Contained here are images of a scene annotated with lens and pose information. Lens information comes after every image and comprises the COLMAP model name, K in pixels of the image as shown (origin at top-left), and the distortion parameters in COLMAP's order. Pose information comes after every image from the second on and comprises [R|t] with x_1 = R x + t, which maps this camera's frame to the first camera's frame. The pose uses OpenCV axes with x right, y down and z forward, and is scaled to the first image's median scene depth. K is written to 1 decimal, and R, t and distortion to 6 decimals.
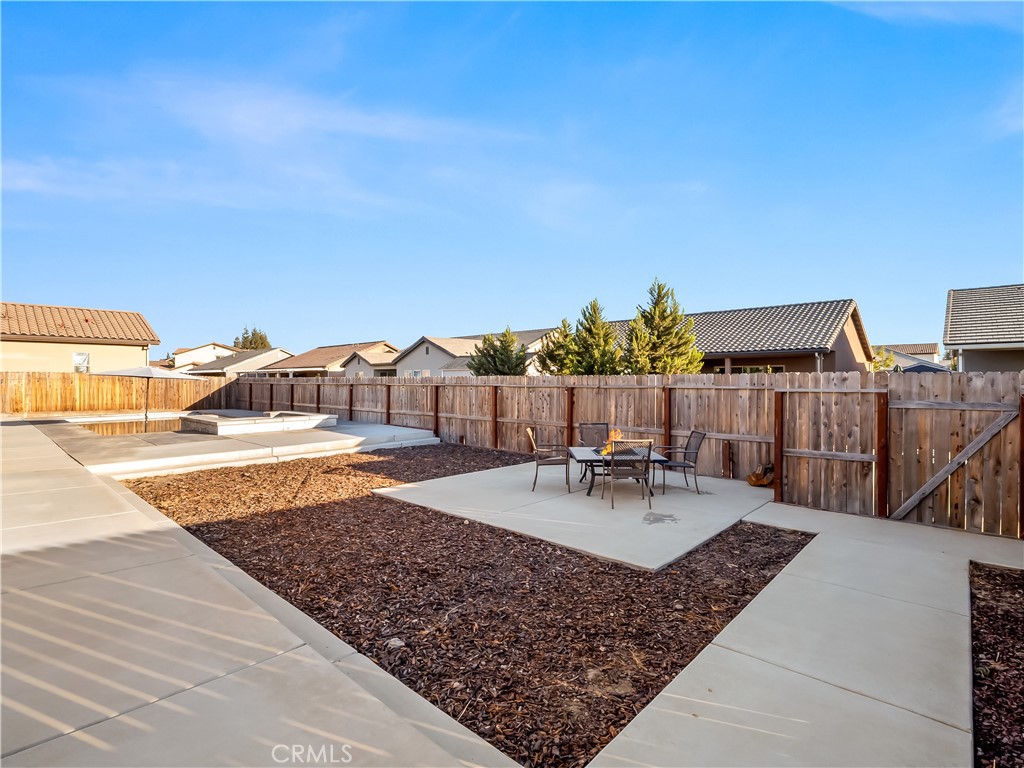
lens RADIAL K [[508.4, 0, 519.7], [0, 508.4, 380.3], [0, 0, 1]] dist [-0.003411, -0.005749]
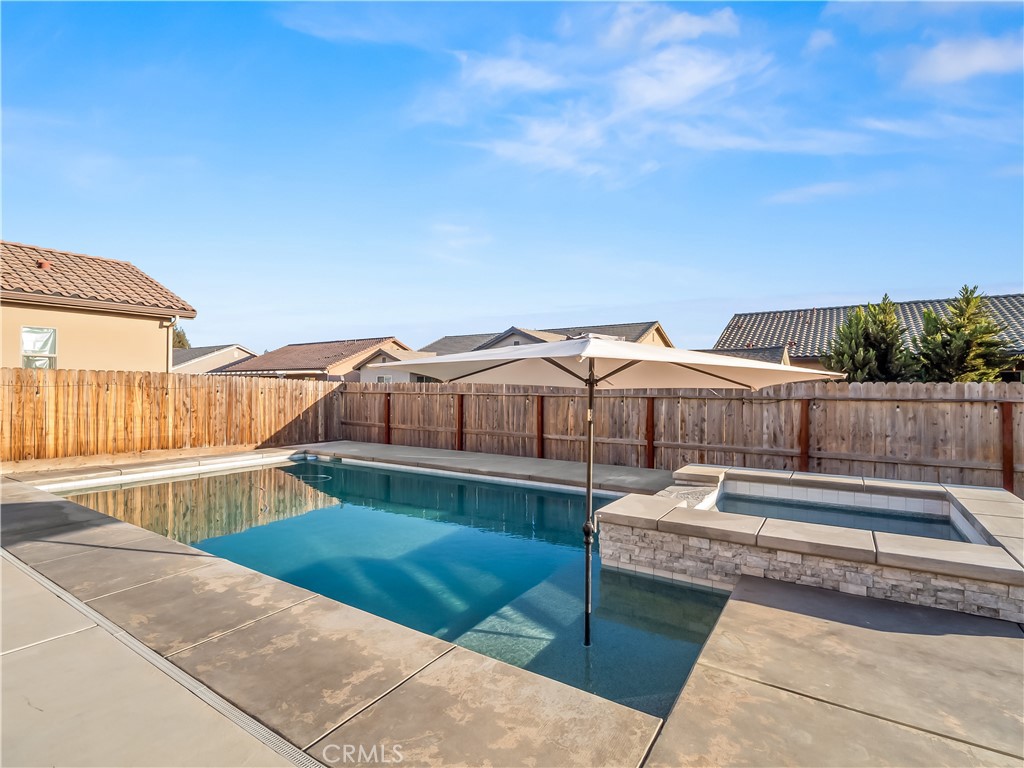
lens RADIAL K [[508.4, 0, 516.7], [0, 508.4, 385.4], [0, 0, 1]] dist [-0.003411, -0.005749]
pose [[0.986196, 0.004867, 0.165509, -0.473415], [-0.004305, 0.999984, -0.003757, -0.000798], [-0.165525, 0.002993, 0.986201, 0.436051]]
